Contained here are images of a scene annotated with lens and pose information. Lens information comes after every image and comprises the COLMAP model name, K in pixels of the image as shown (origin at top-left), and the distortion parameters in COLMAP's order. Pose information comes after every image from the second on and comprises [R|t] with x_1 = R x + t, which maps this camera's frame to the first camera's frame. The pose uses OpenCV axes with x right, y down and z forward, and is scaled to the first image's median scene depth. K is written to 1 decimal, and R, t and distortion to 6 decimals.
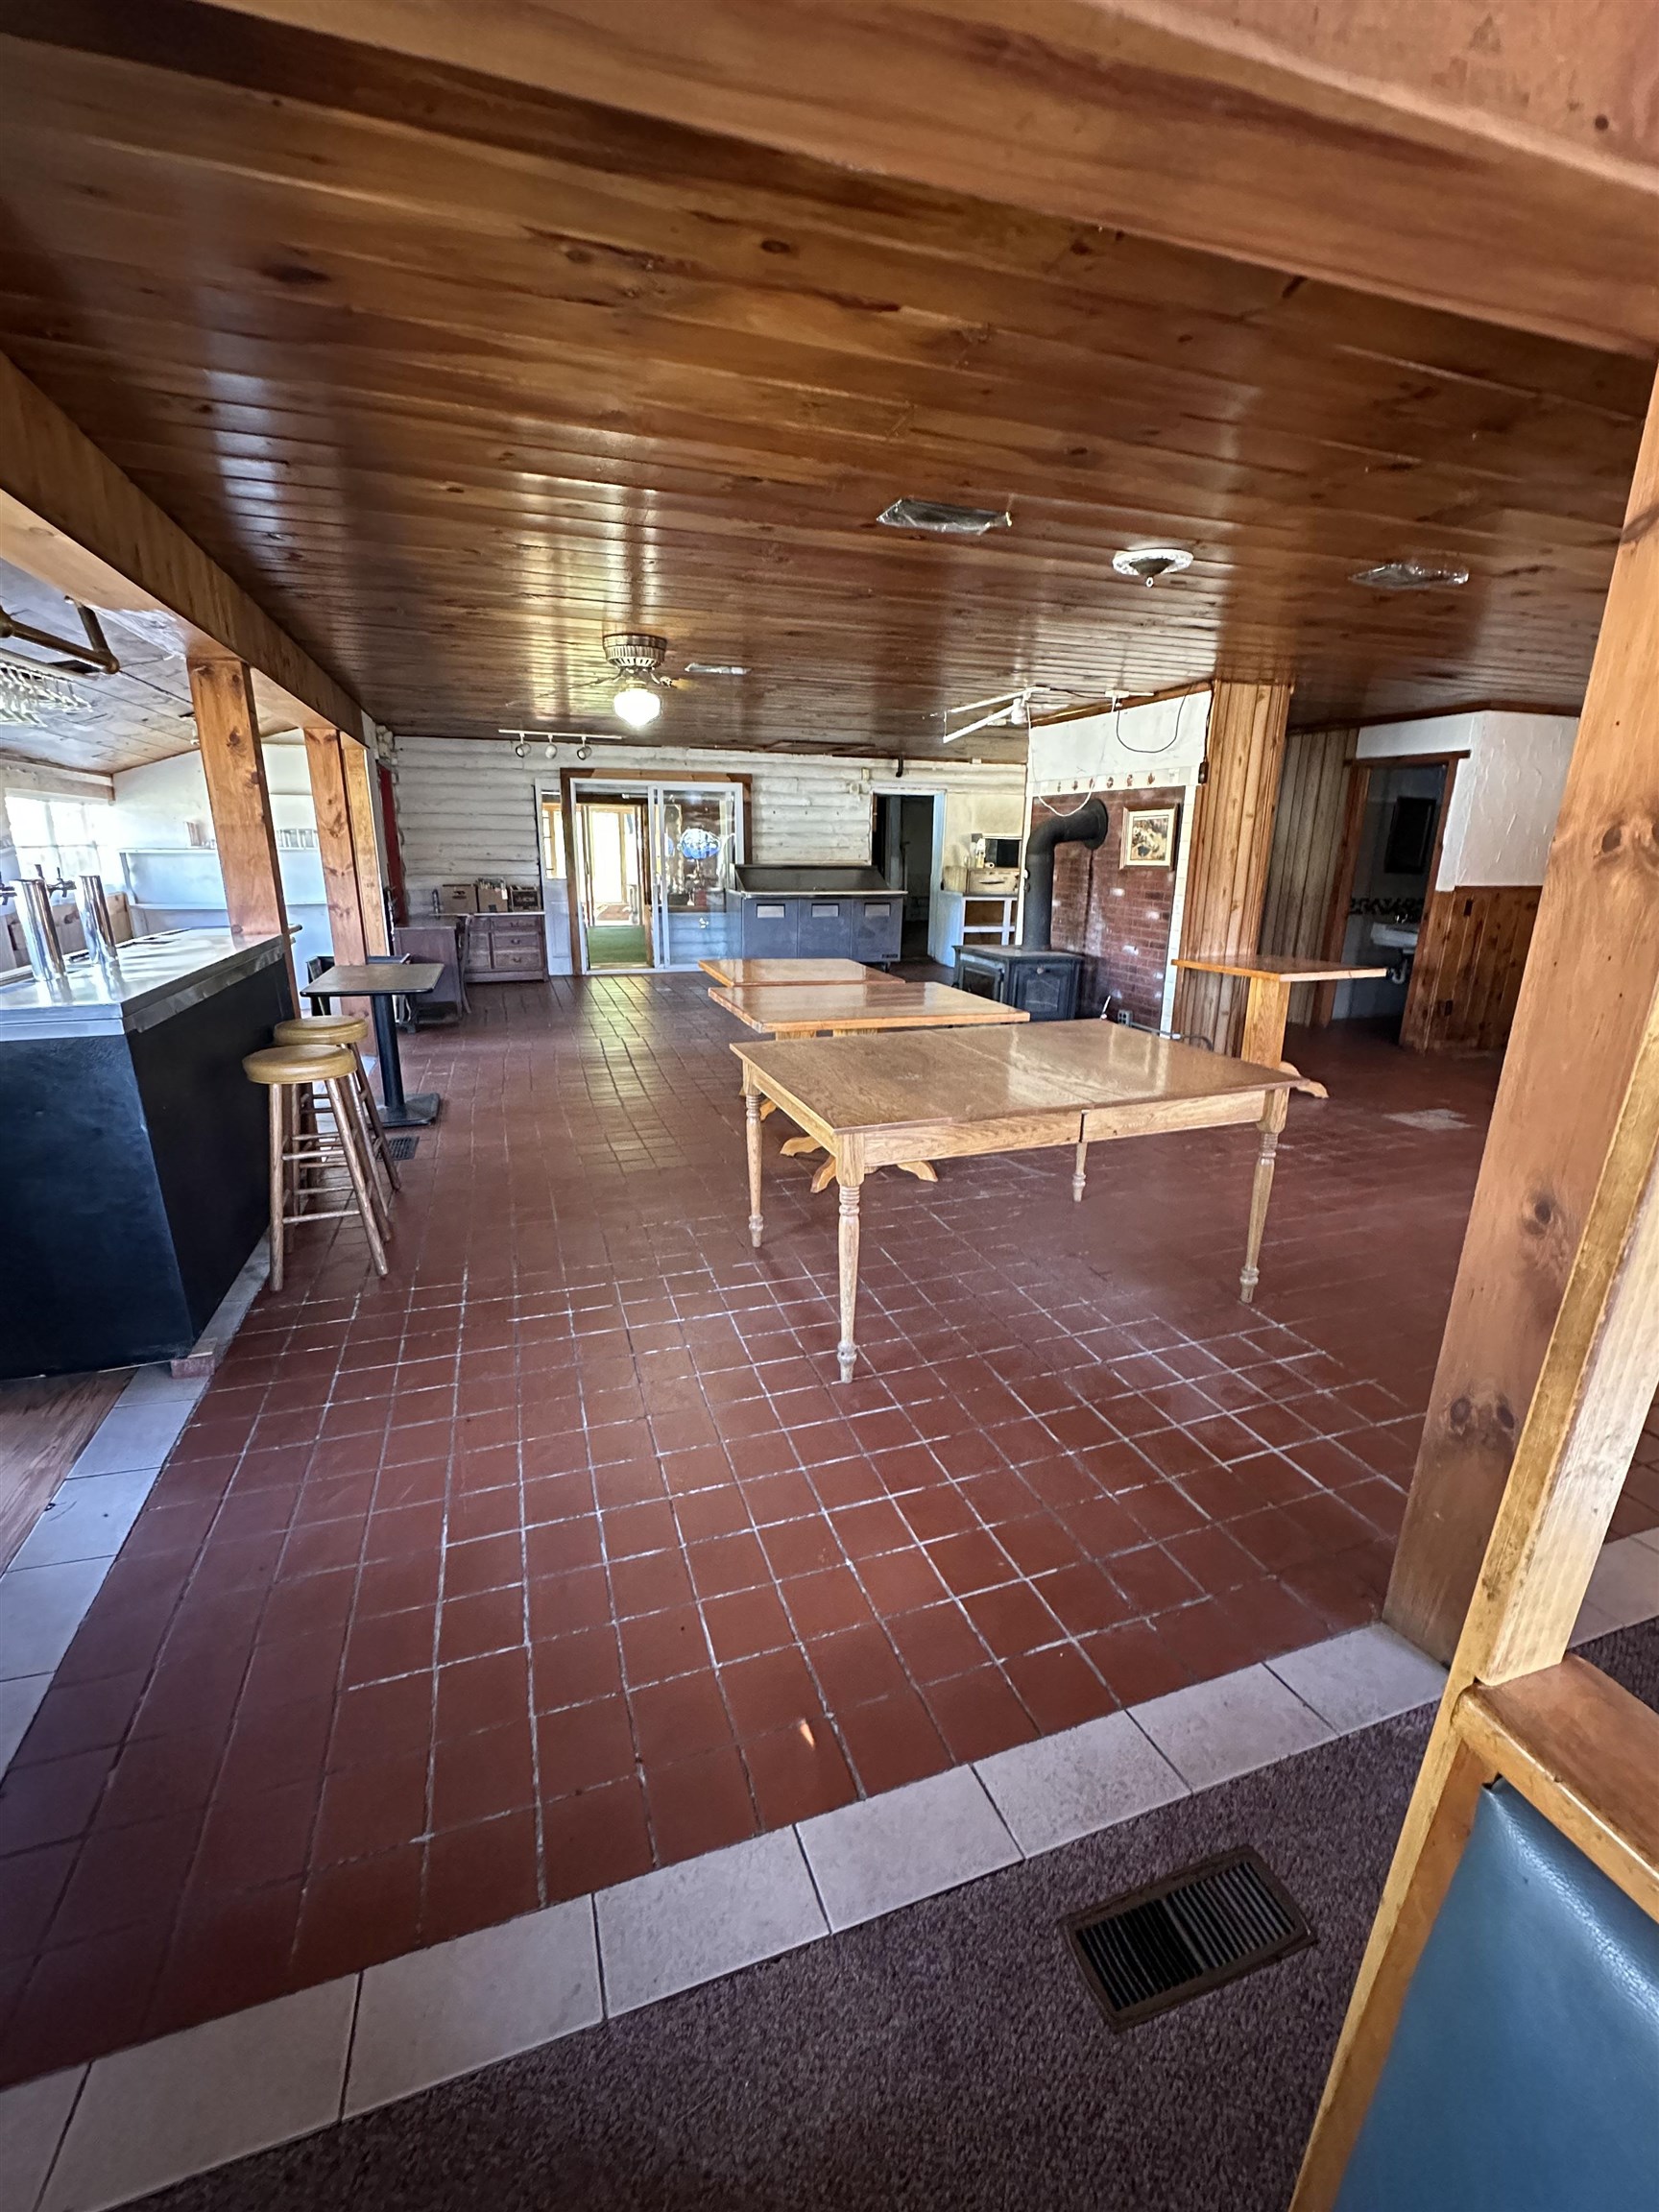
lens RADIAL K [[937.3, 0, 829.5], [0, 937.3, 1106.0], [0, 0, 1]] dist [-0.000922, -0.000068]
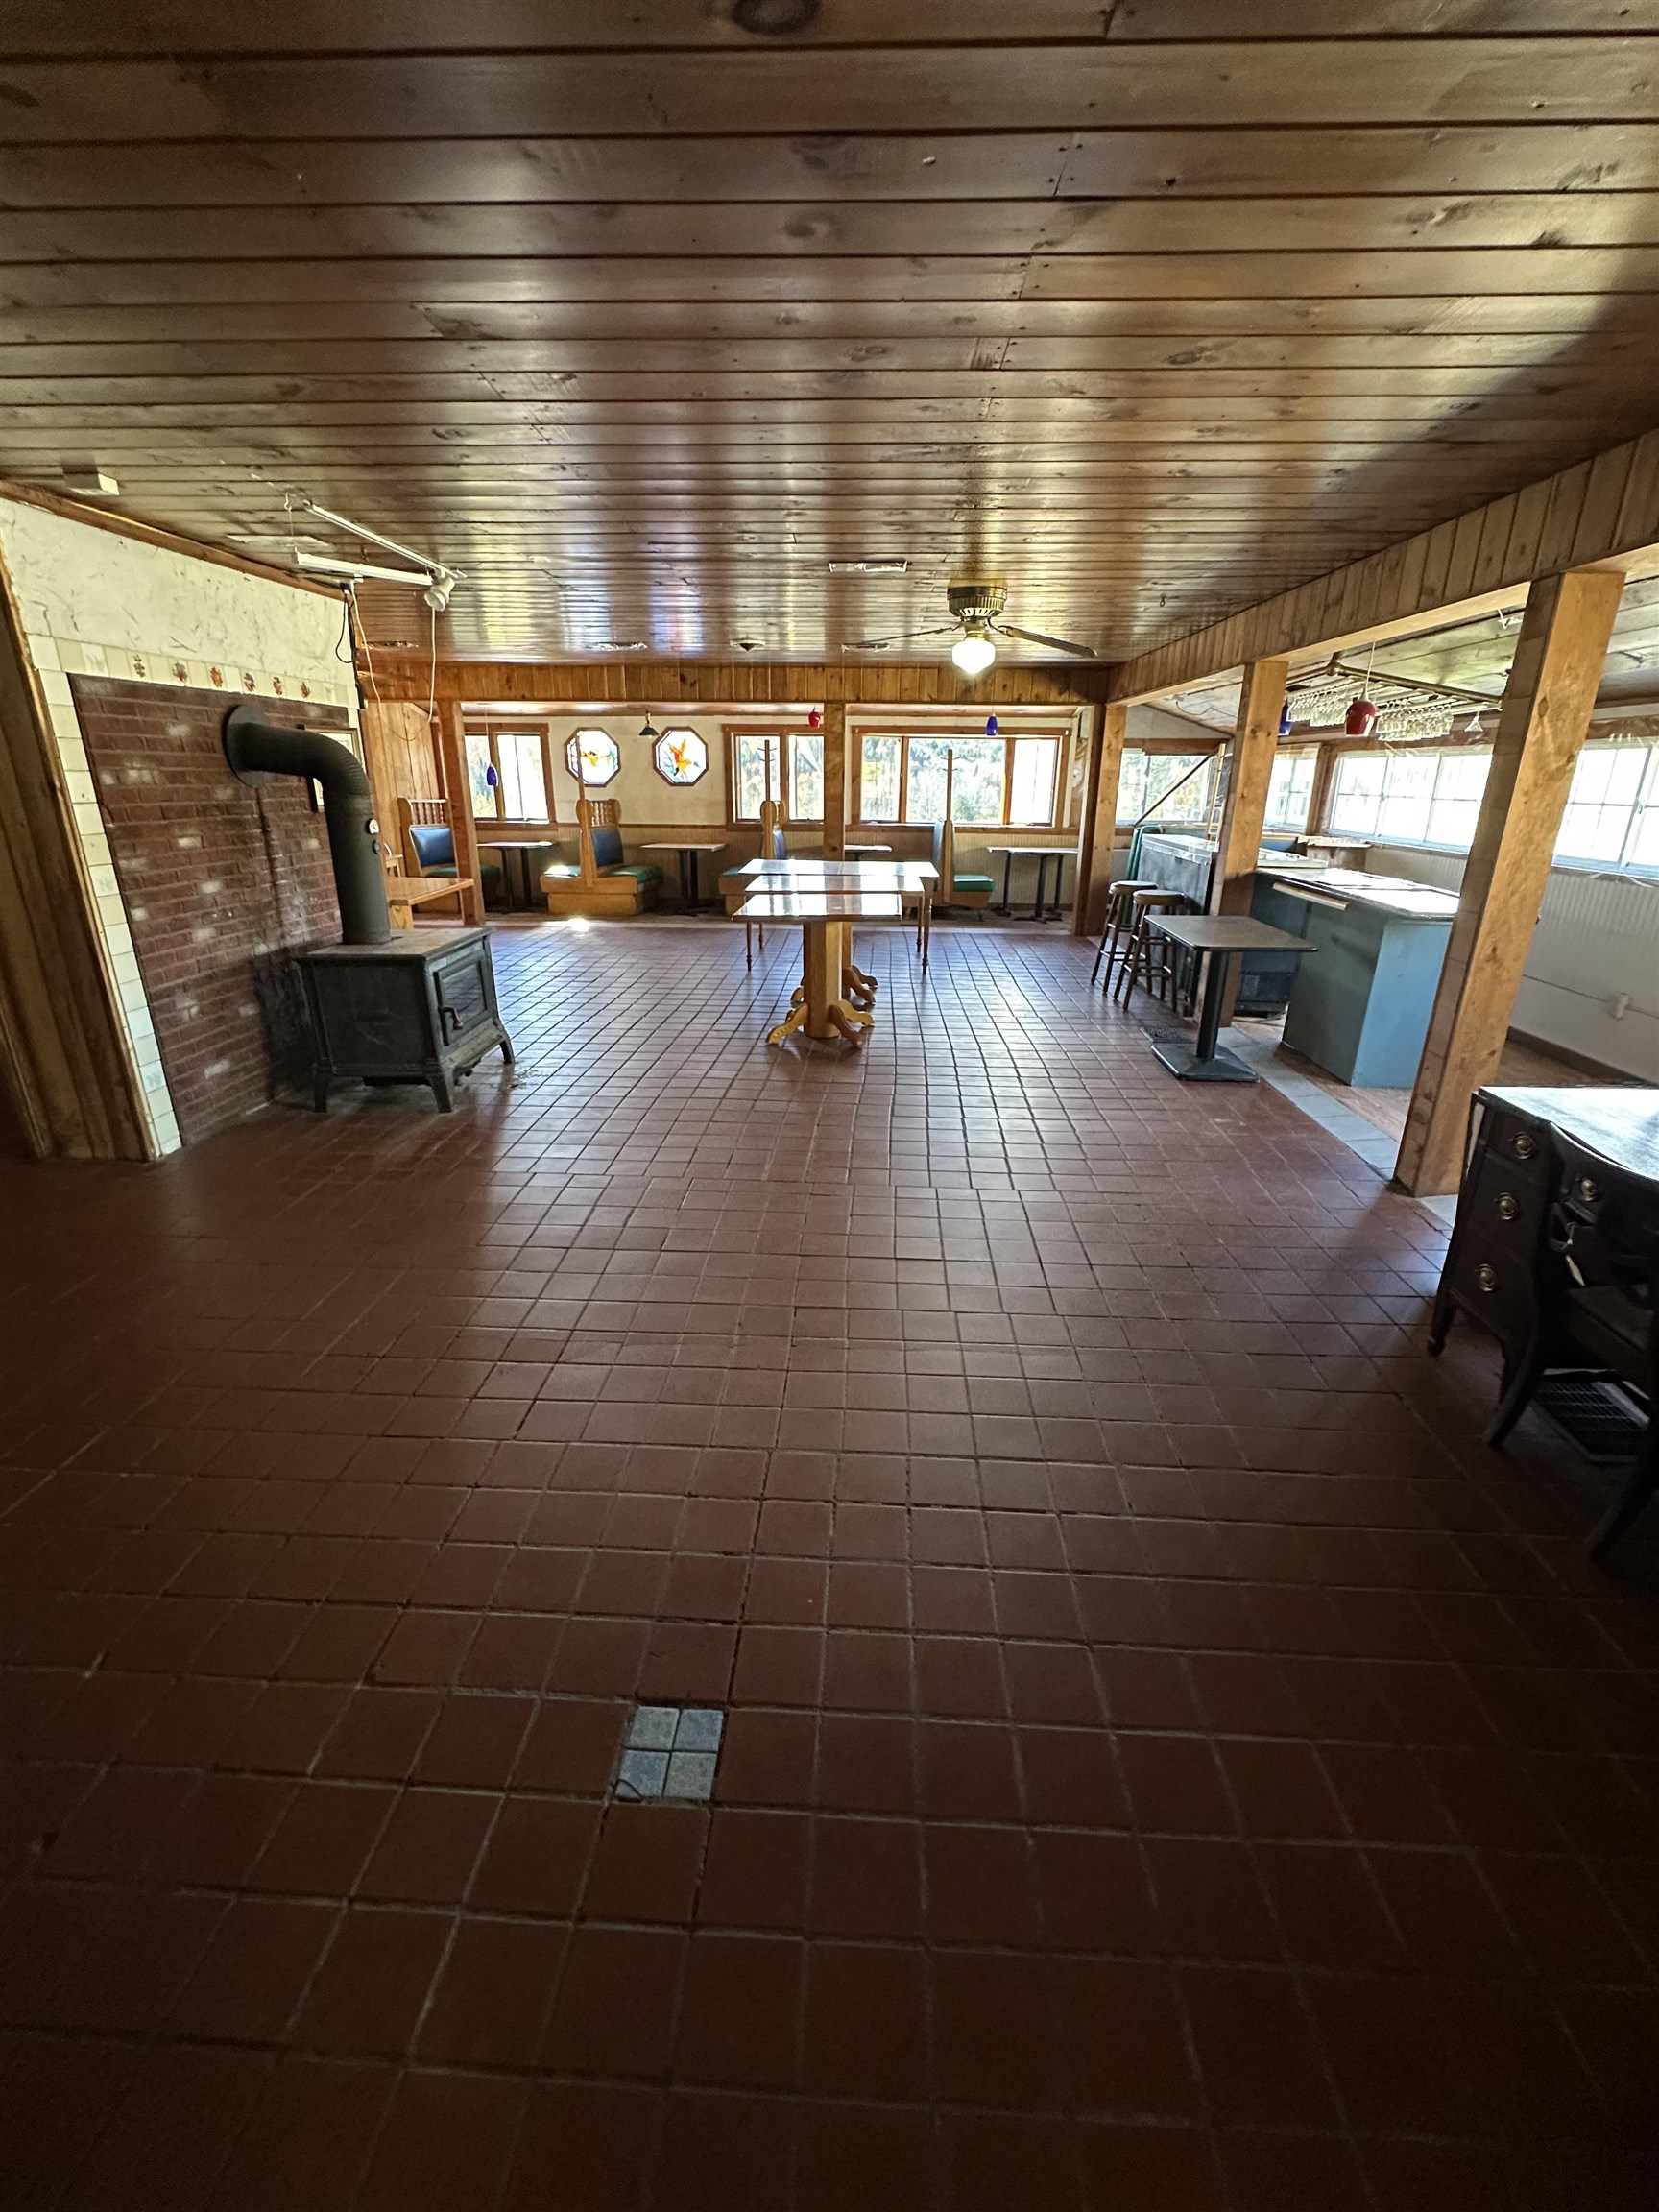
lens RADIAL K [[937.3, 0, 829.5], [0, 937.3, 1106.0], [0, 0, 1]] dist [-0.000922, -0.000068]
pose [[-0.926918, -0.138302, 0.348848, -0.351376], [0.090766, 0.819380, 0.566020, -0.439712], [-0.364121, 0.556318, -0.746945, 1.519277]]
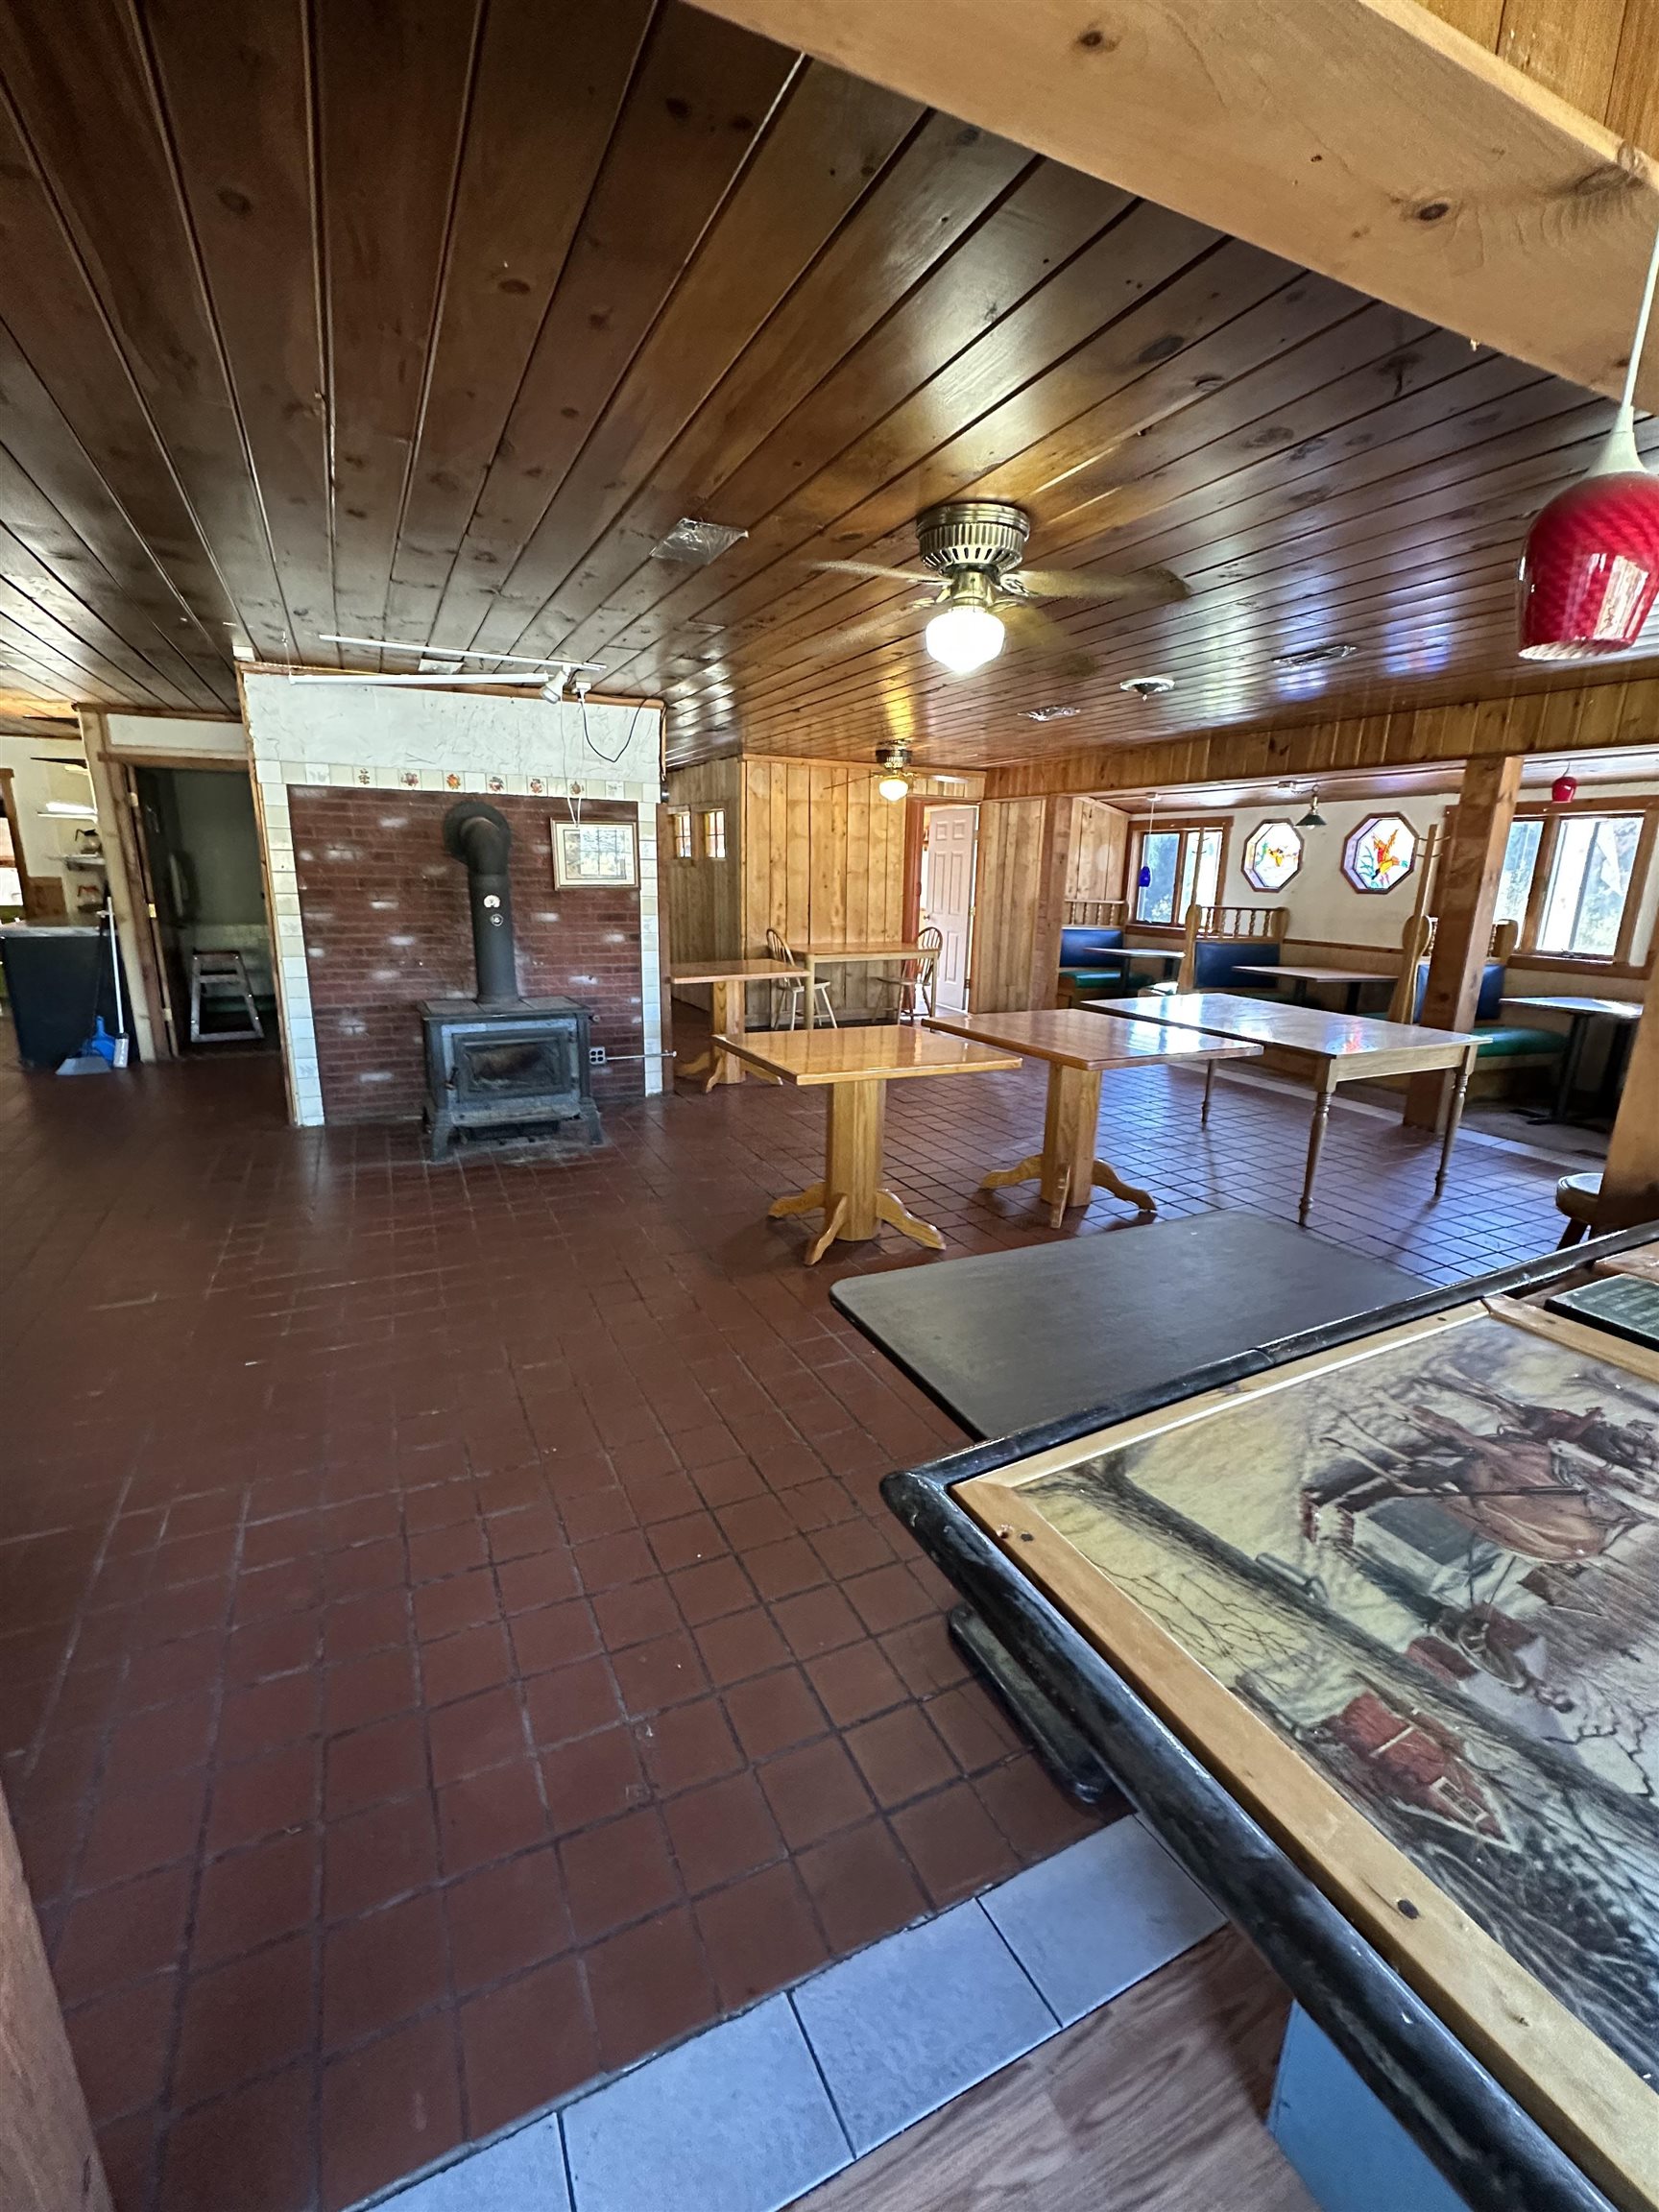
lens RADIAL K [[937.3, 0, 829.5], [0, 937.3, 1106.0], [0, 0, 1]] dist [-0.000922, -0.000068]
pose [[-0.111895, -0.253172, 0.960928, -0.579783], [0.254096, 0.927565, 0.273970, -0.238020], [-0.960685, 0.274823, -0.039460, 0.838597]]
